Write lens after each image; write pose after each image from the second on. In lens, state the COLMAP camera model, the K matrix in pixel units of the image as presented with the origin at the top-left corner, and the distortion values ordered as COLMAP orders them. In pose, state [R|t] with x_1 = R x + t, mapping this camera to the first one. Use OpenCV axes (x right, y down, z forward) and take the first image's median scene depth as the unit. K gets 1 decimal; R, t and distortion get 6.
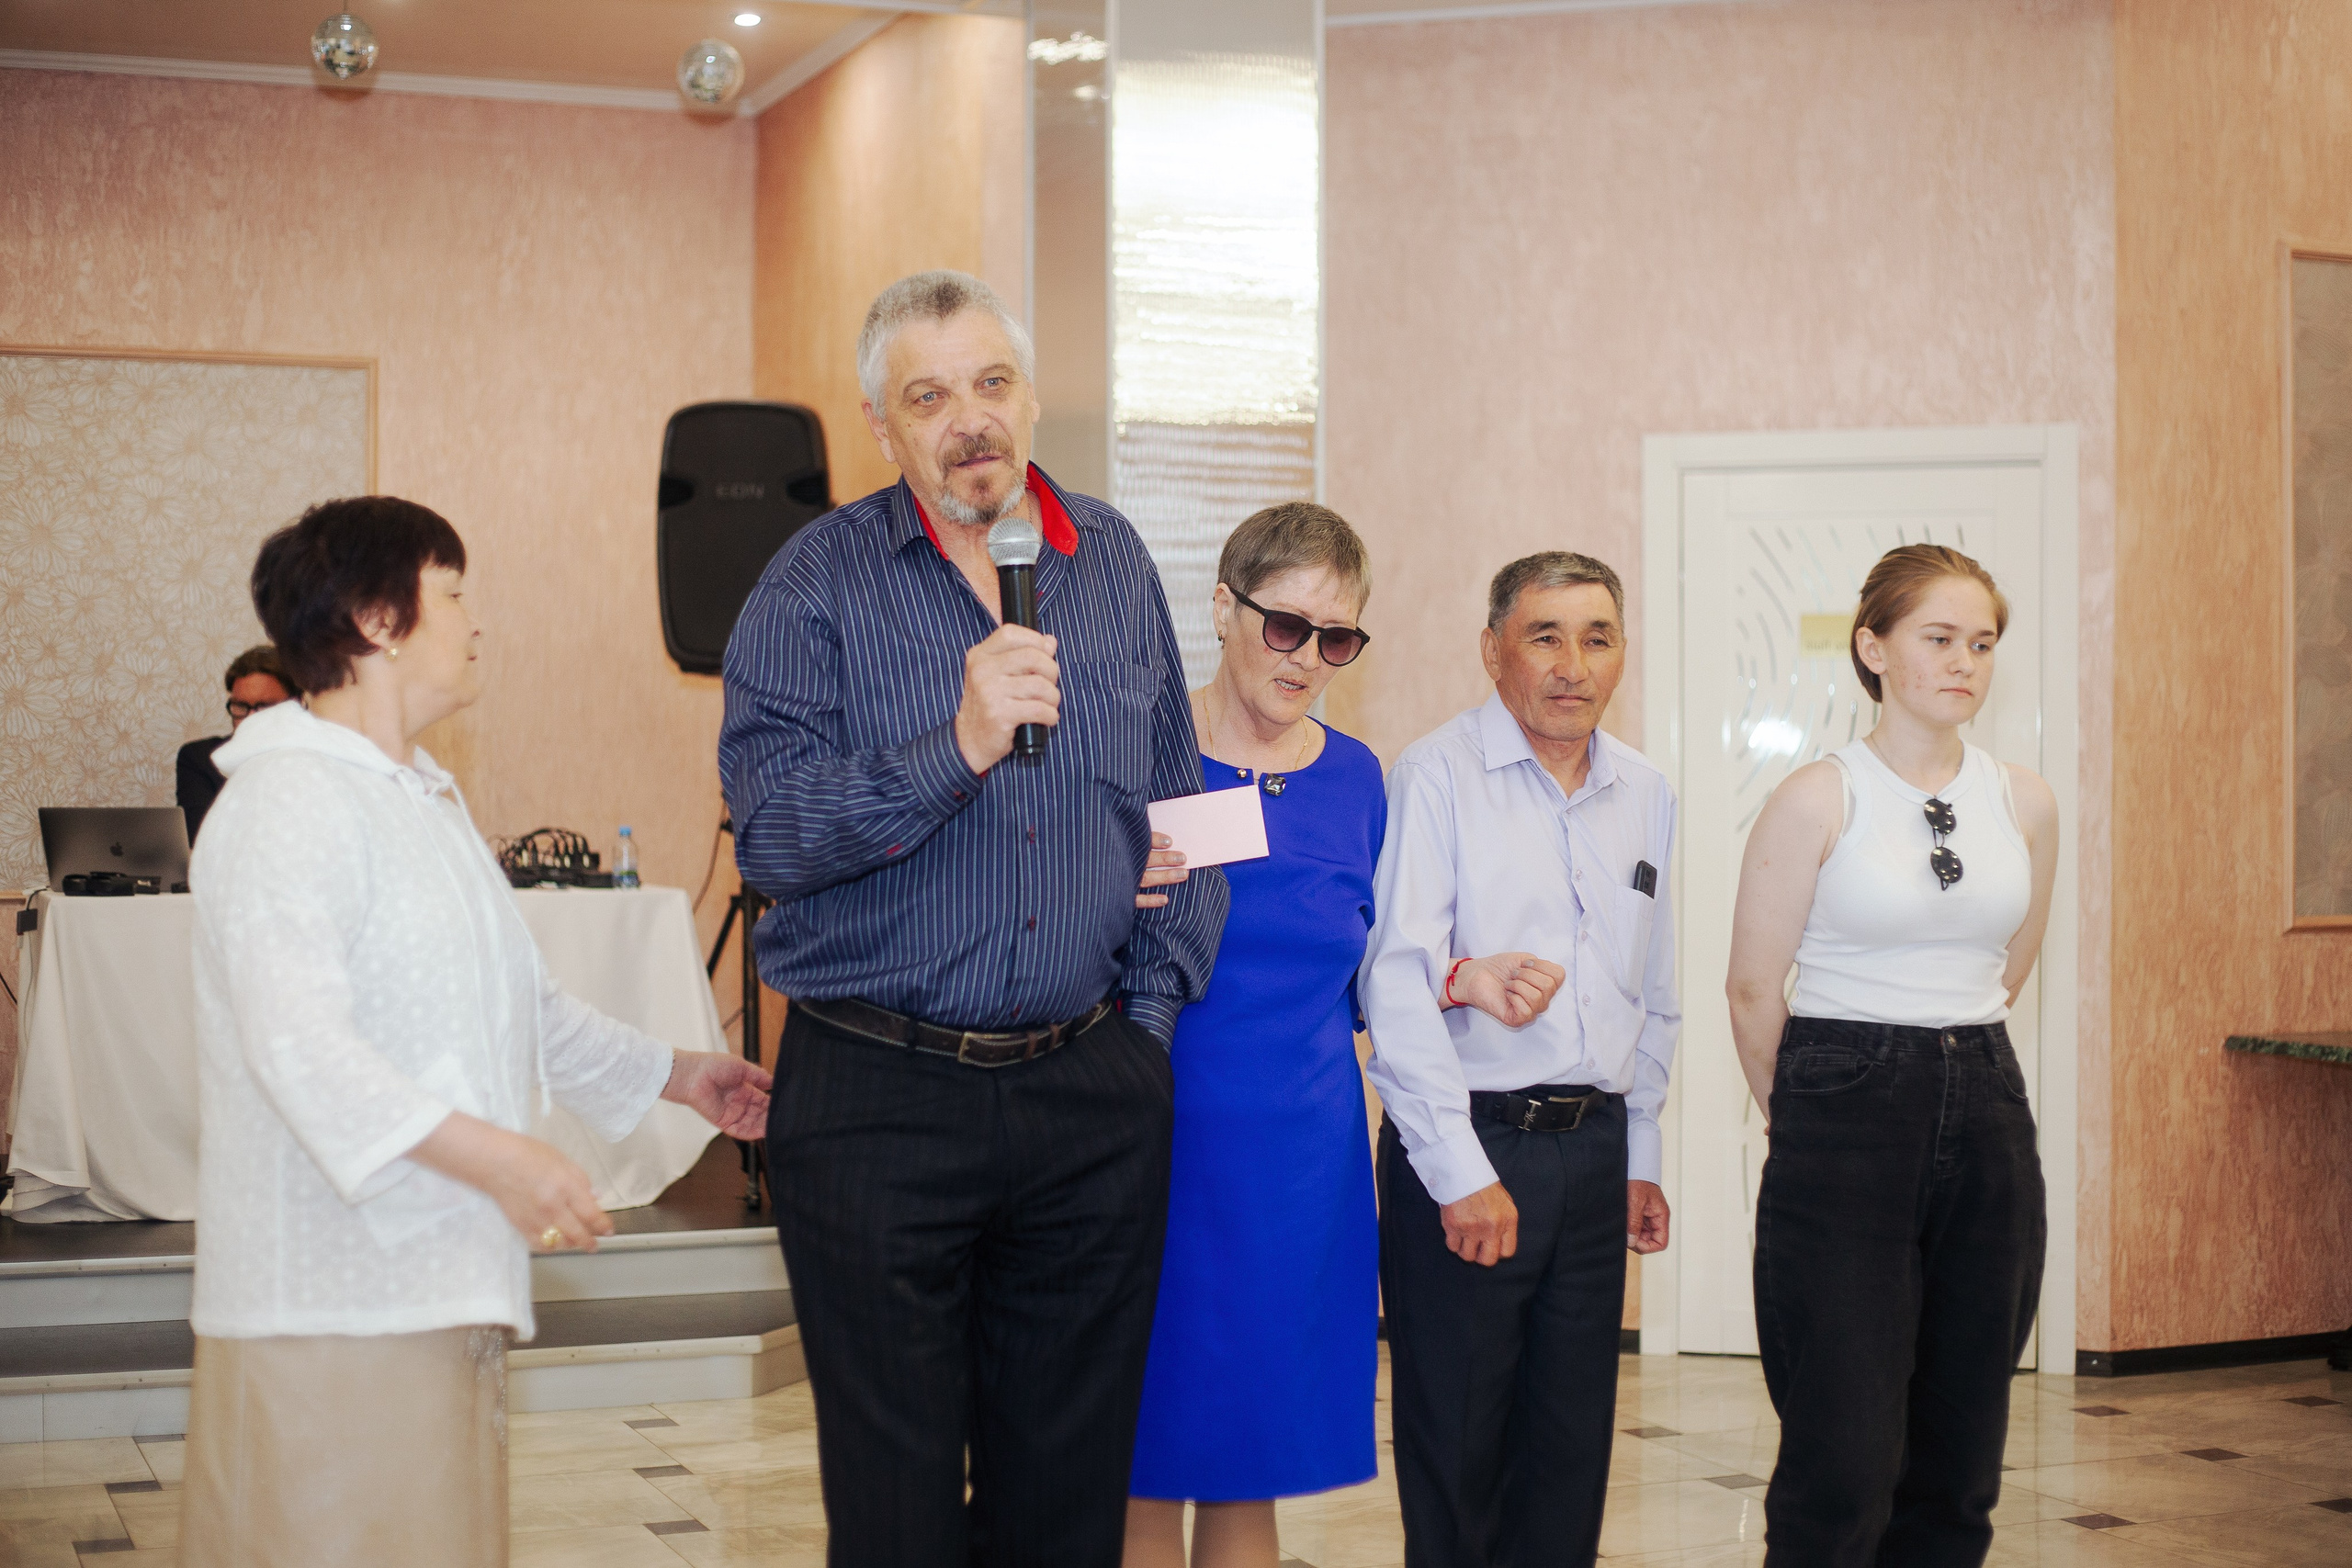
lens RADIAL K [[3428.4, 0, 1176.0], [0, 3428.4, 784.0], [0, 0, 1]] dist [-0.104042, -0.049011]
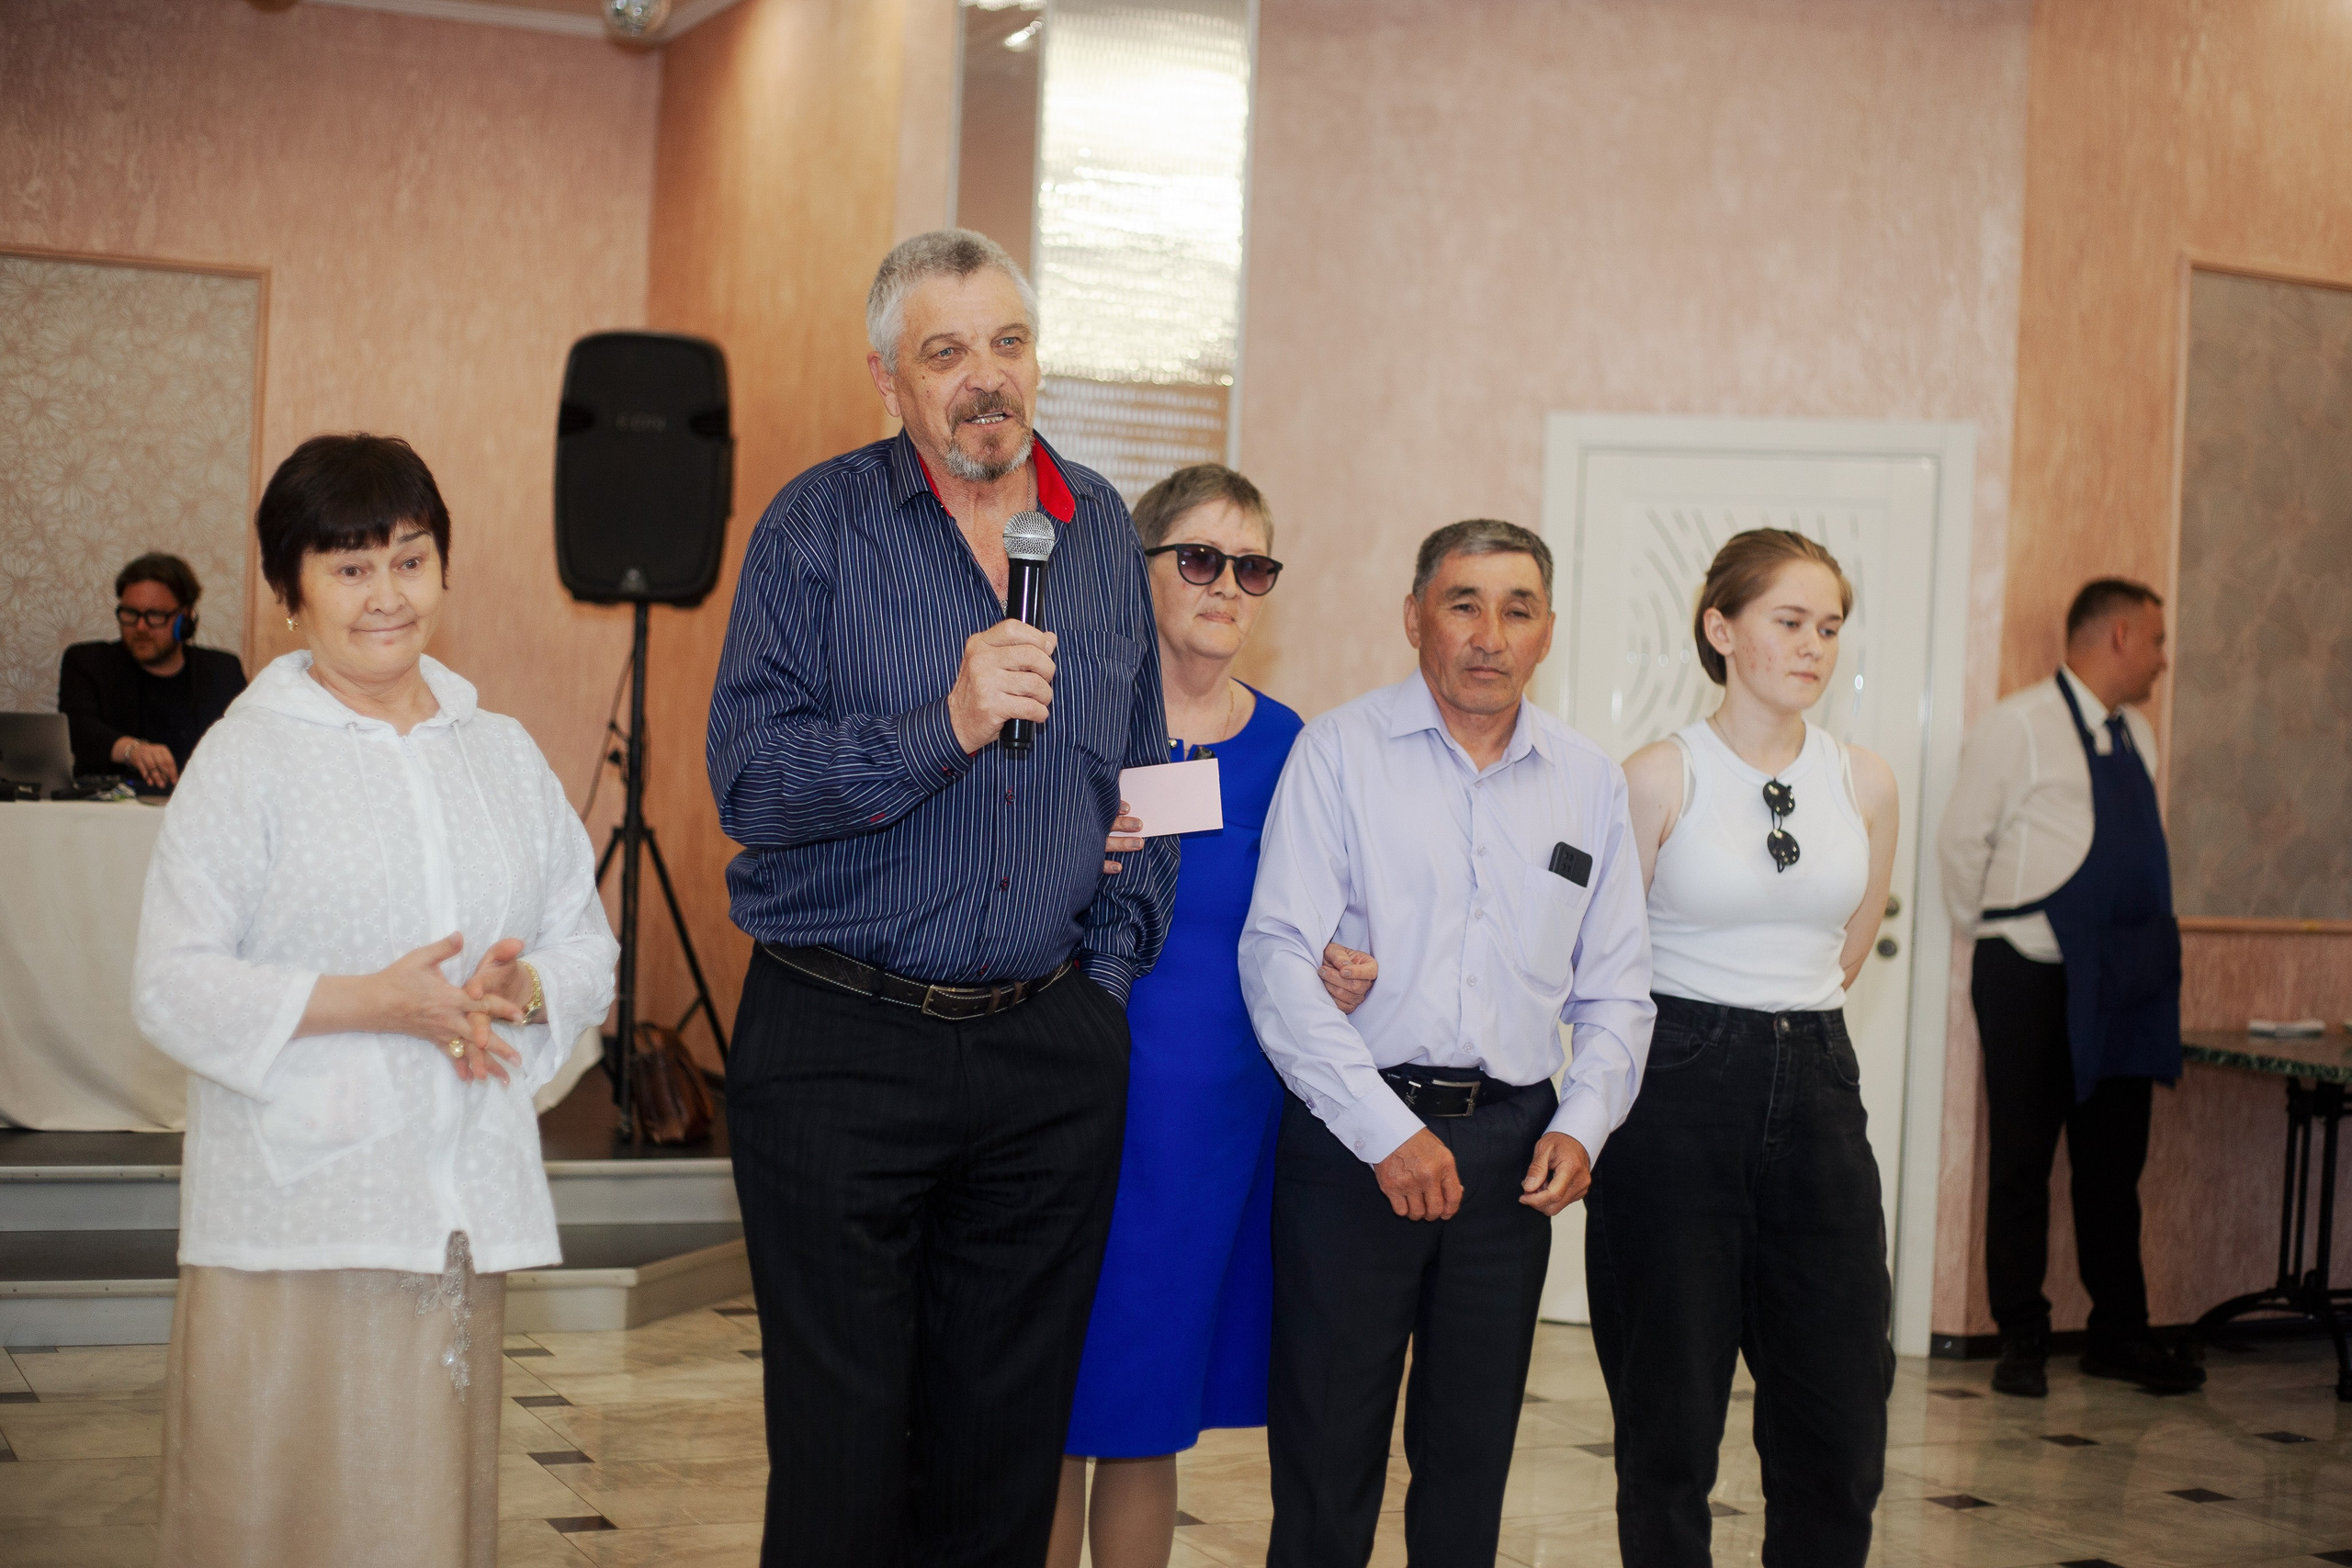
lens RADIAL K [[3428.4, 0, 1176.0], [0, 3428.4, 784.0], [0, 0, 1]] dist [-0.104042, -0.049011]
pose [[0.997595, 0.044877, 0.052814, -0.021486], [-0.045701, 0.998850, 0.014508, -0.002011], [-0.052103, -0.016887, 0.998499, -0.004960]]
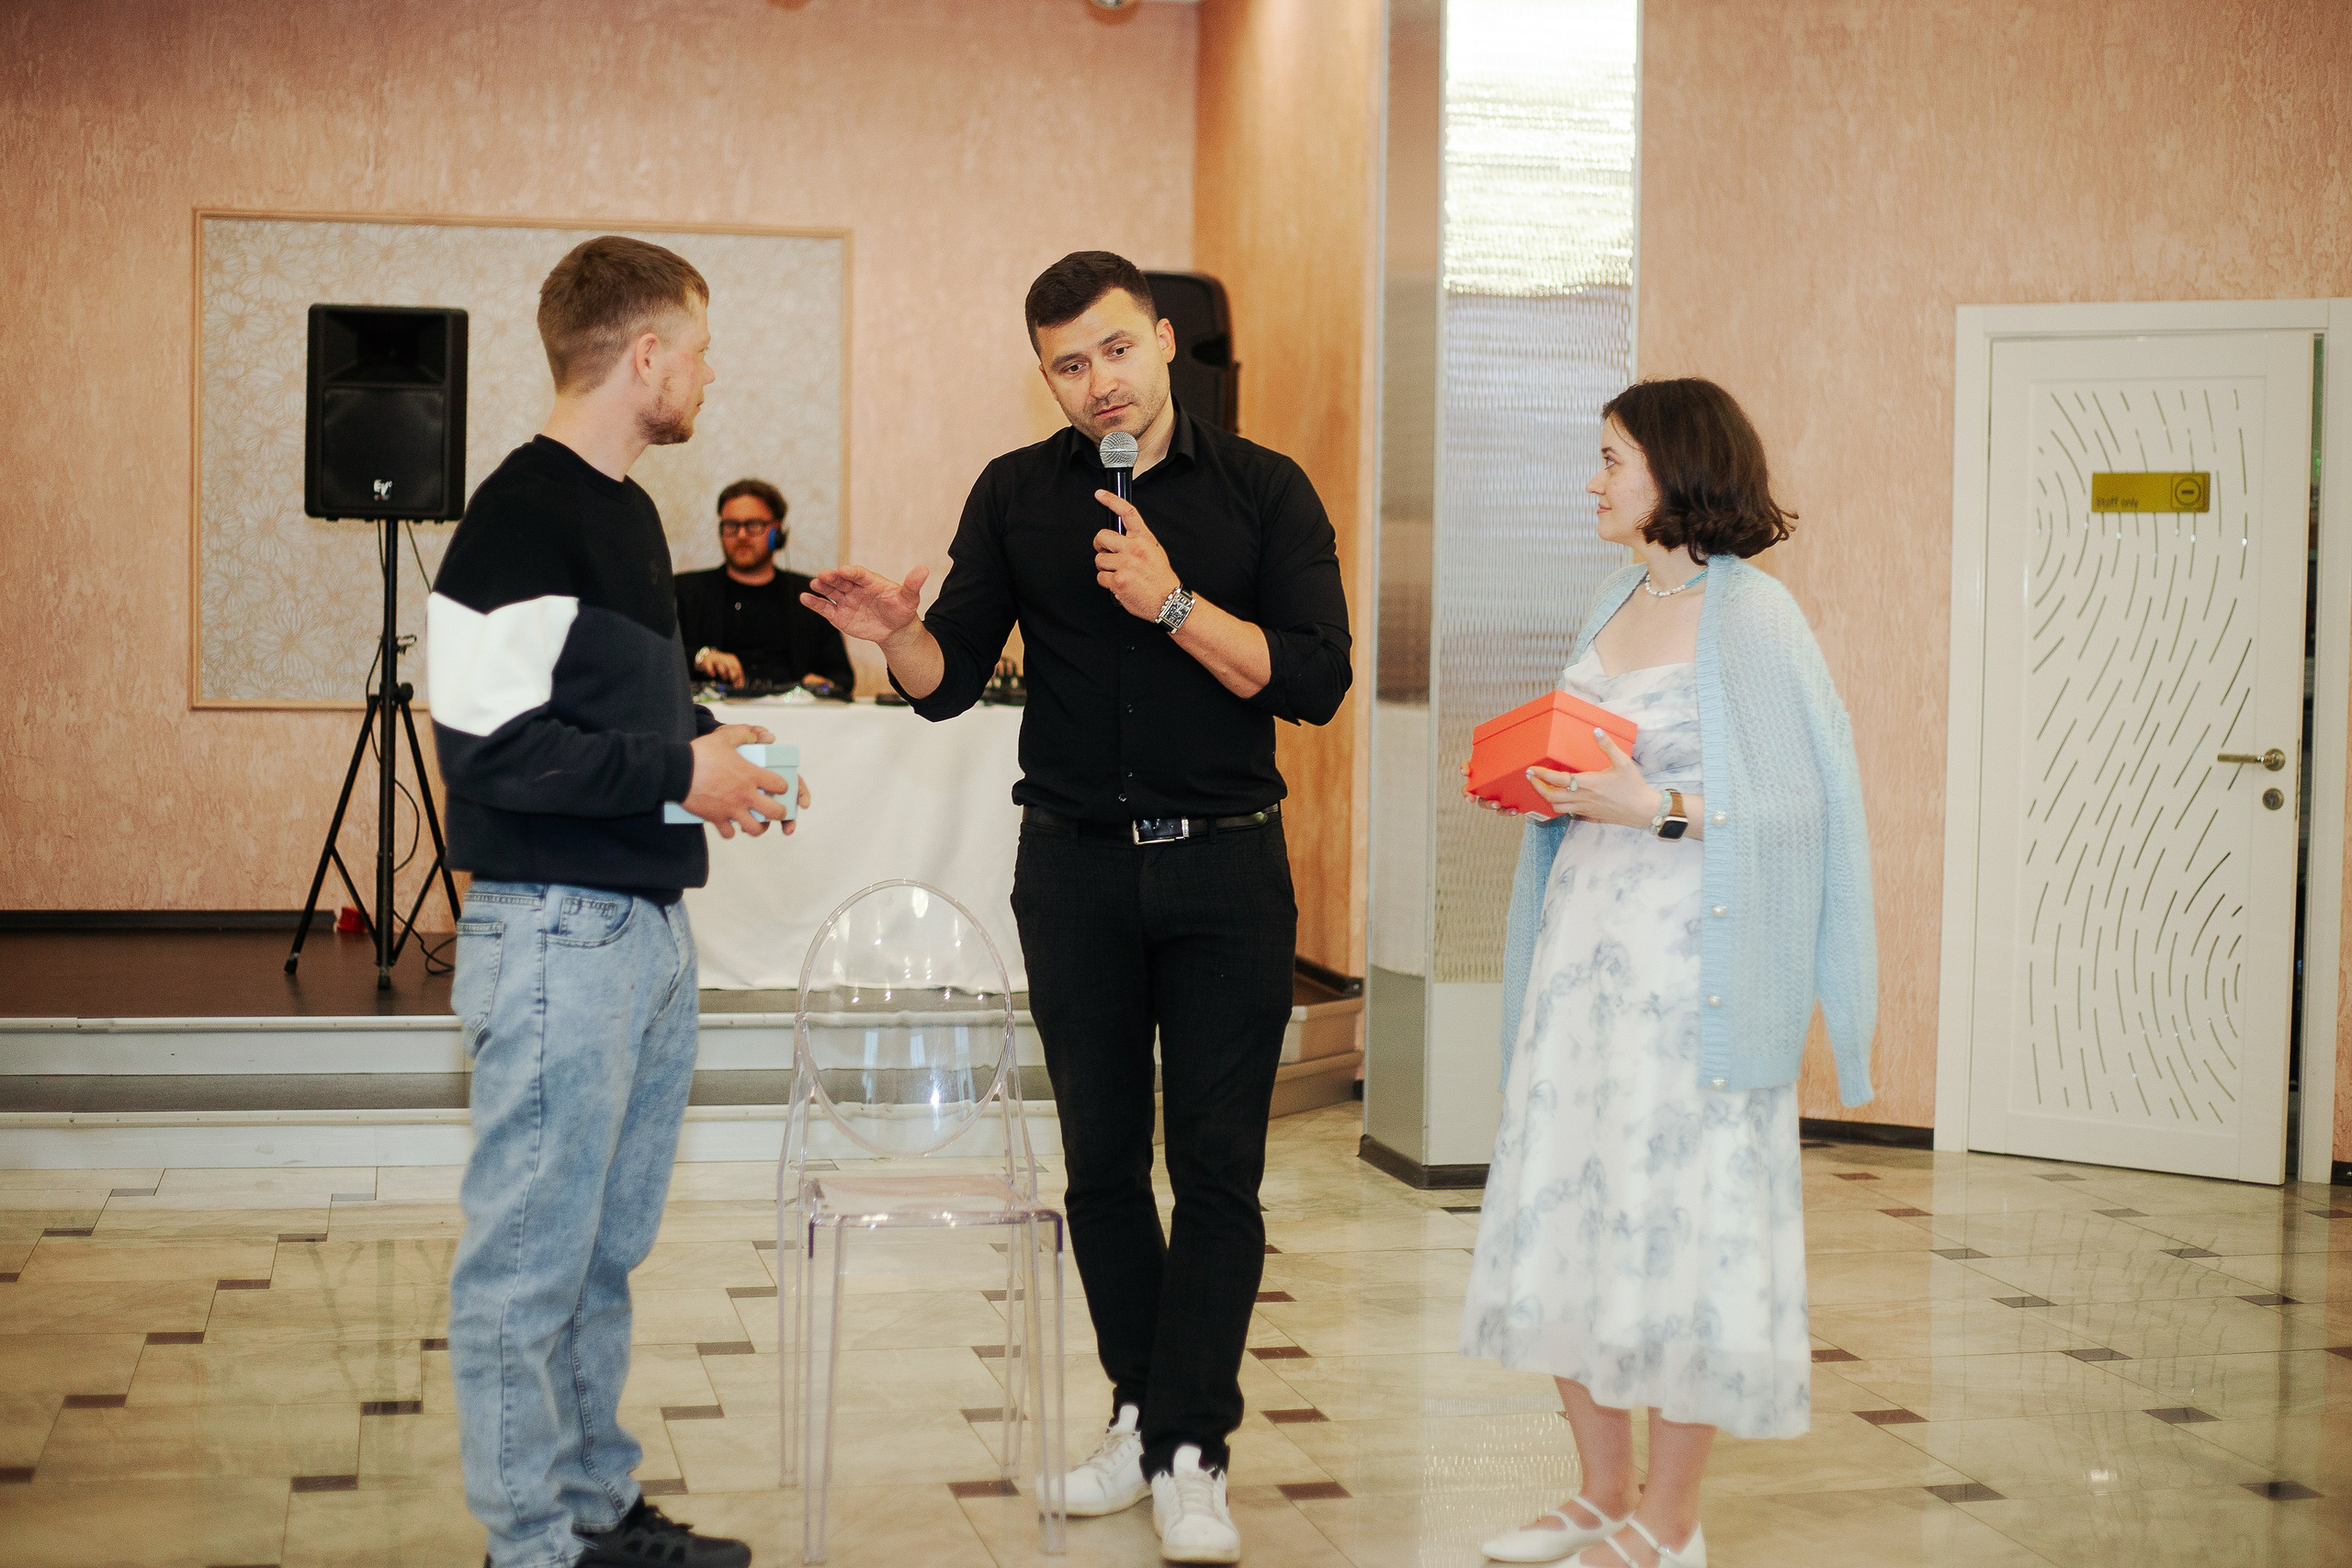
lens RADIAL K [[3426.2, 0, 1176.0], [0, 3426.2, 784.0], [0, 0, 1]] dist [-0.101802, -0.007959]
pose [[0.984947, 0.023157, -0.171300, 0.082414], [-0.015095, 0.998723, 0.048214, 0.000864], [0.172198, -0.044902, 0.984038, -0.111602]]
